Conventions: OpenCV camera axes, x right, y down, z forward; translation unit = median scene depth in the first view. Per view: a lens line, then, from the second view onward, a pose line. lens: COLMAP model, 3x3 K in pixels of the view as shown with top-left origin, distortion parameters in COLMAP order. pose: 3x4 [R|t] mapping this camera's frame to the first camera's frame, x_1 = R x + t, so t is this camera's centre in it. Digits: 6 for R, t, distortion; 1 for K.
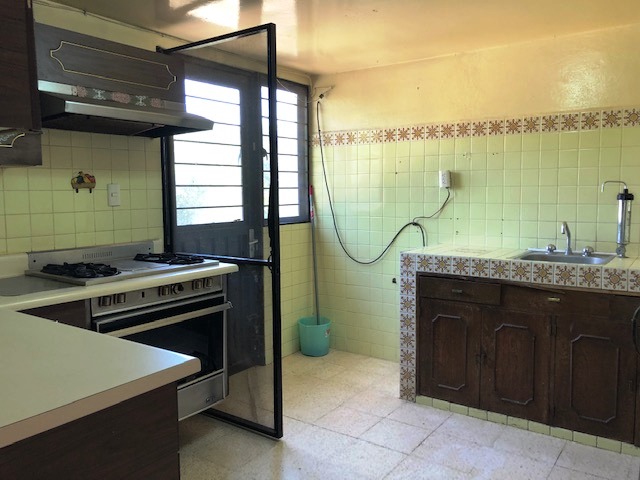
lens RADIAL K [[520.5, 0, 320.4], [0, 520.5, 236.5], [0, 0, 1]] dist [0.007310, -0.010201]
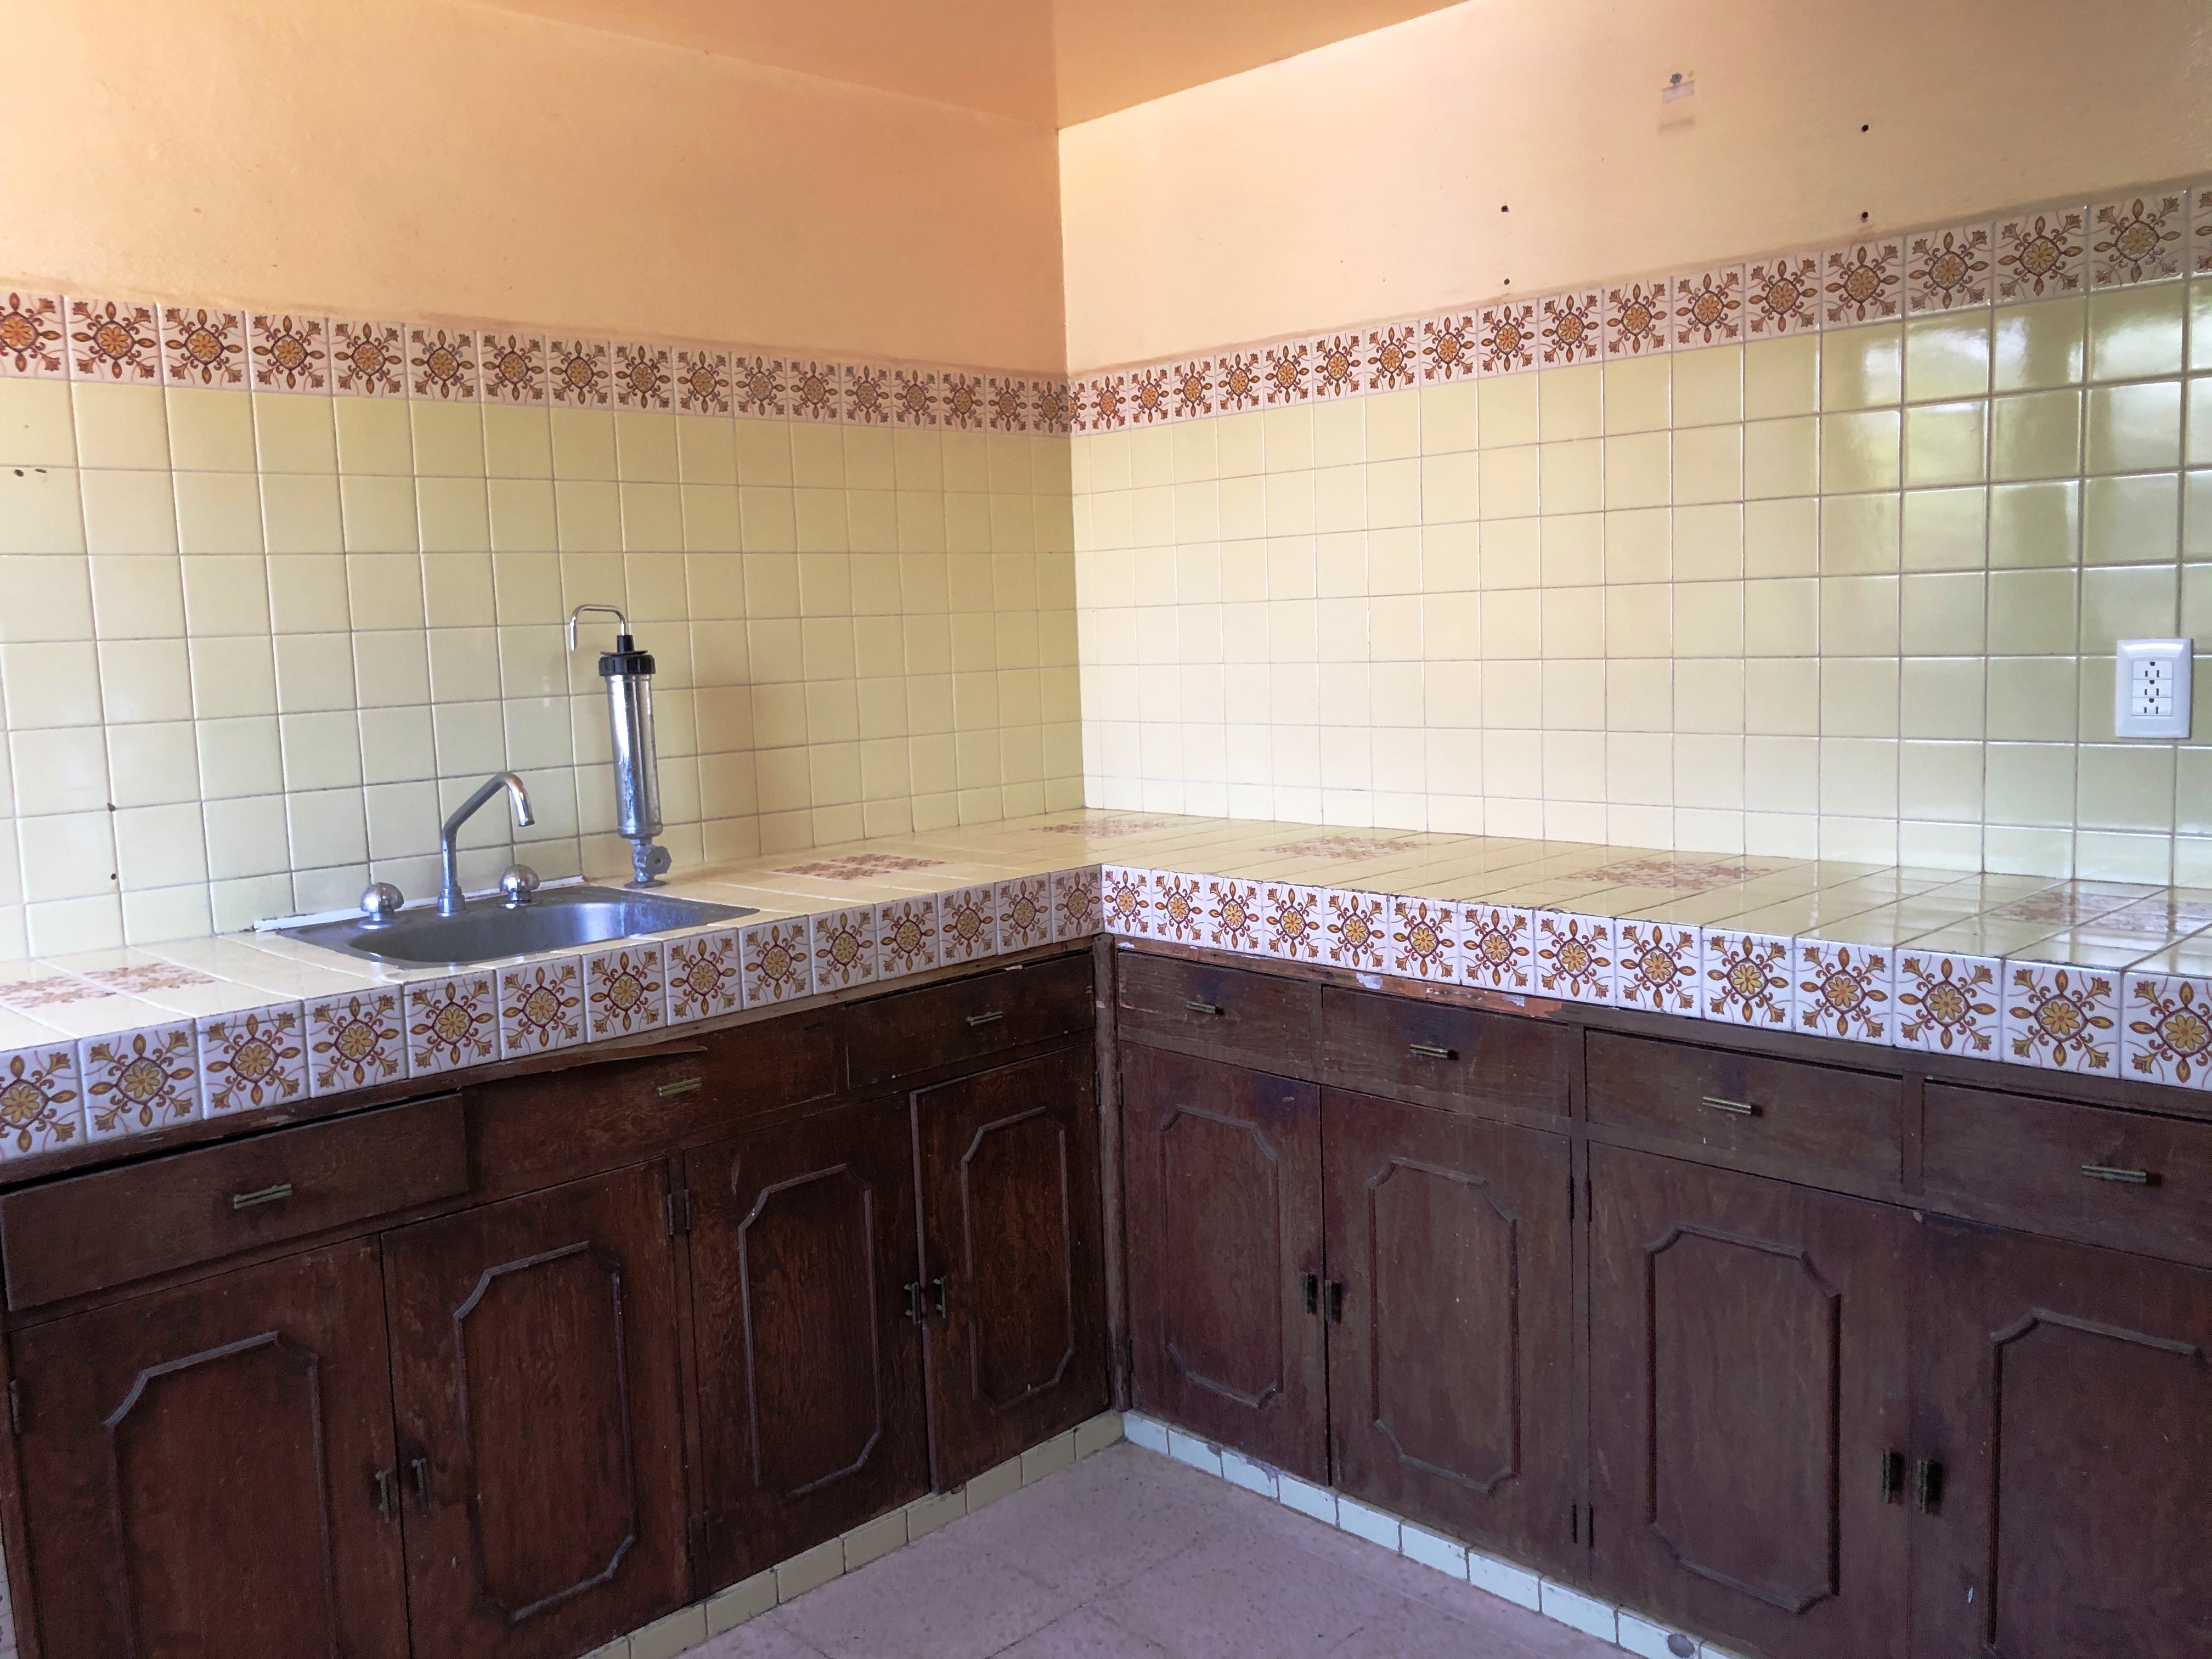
lens RADIAL K [[1799.0, 0, 1107.3], [0, 1799.0, 817.3], [0, 0, 1]] dist [0.007310, -0.010201]
pose [[0.181576, -0.106330, 0.977611, -0.297534], [0.123698, 0.988710, 0.084563, -0.045727], [-0.975566, 0.105574, 0.192678, 0.584125]]
